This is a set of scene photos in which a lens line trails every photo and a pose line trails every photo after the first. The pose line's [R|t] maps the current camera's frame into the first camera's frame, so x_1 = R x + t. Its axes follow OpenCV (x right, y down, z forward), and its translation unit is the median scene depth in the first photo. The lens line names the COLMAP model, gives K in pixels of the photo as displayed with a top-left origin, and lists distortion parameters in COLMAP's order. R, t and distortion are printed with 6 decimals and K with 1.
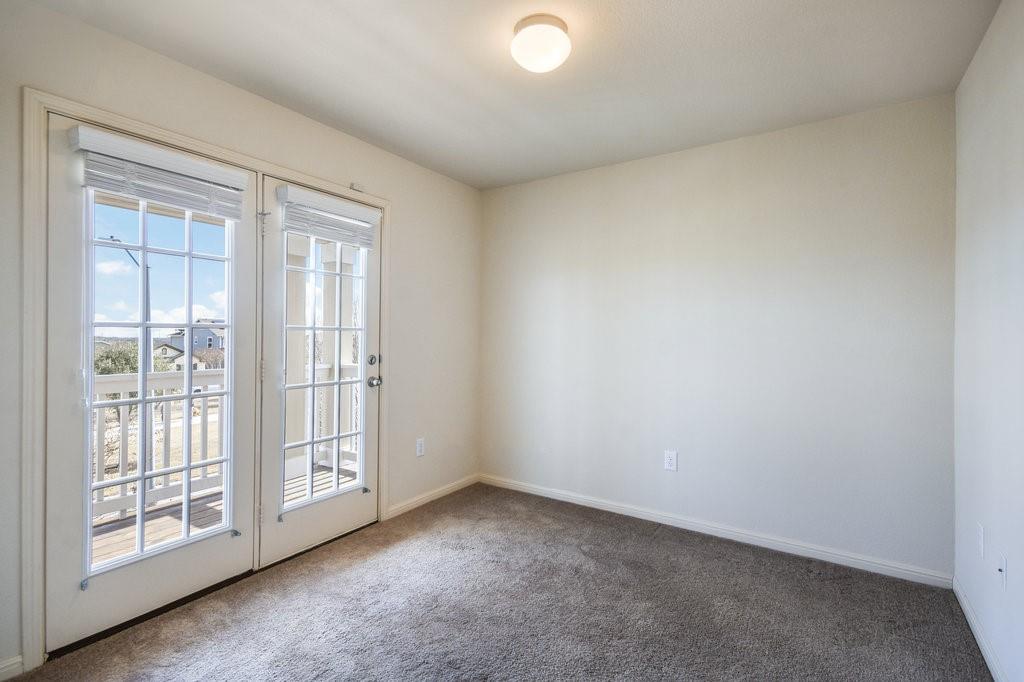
lens RADIAL K [[441.0, 0, 510.0], [0, 441.0, 337.0], [0, 0, 1]] dist [0.012722, -0.002840]
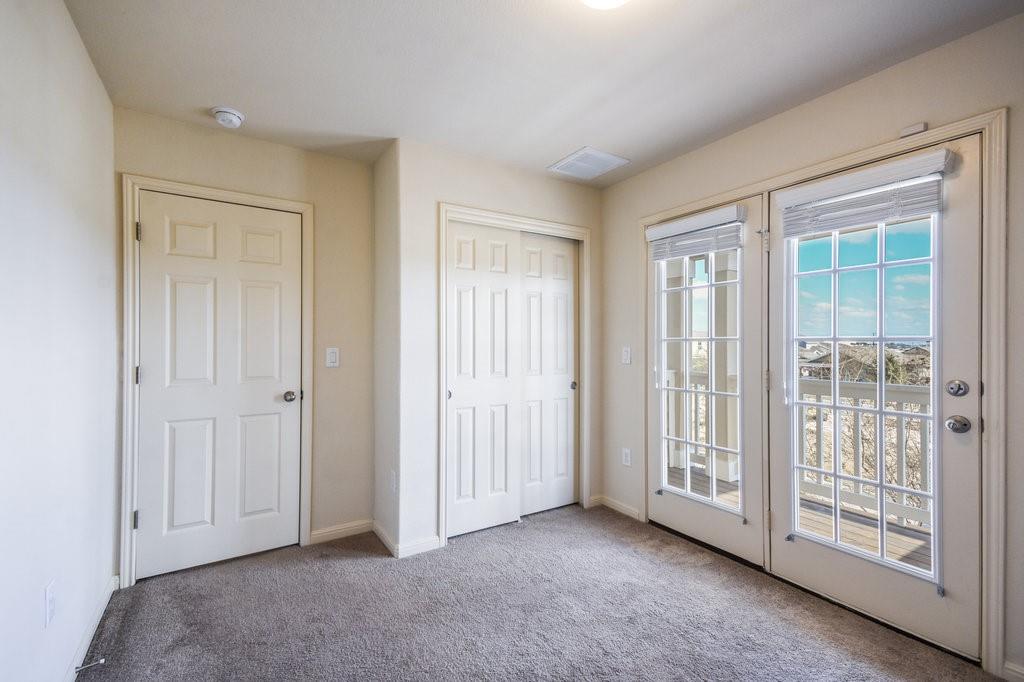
lens RADIAL K [[441.0, 0, 509.9], [0, 441.0, 342.4], [0, 0, 1]] dist [0.012722, -0.002840]
pose [[-0.392393, -0.006164, -0.919777, 0.603168], [-0.002320, 0.999981, -0.005711, -0.007617], [0.919795, -0.000107, -0.392399, 0.812615]]
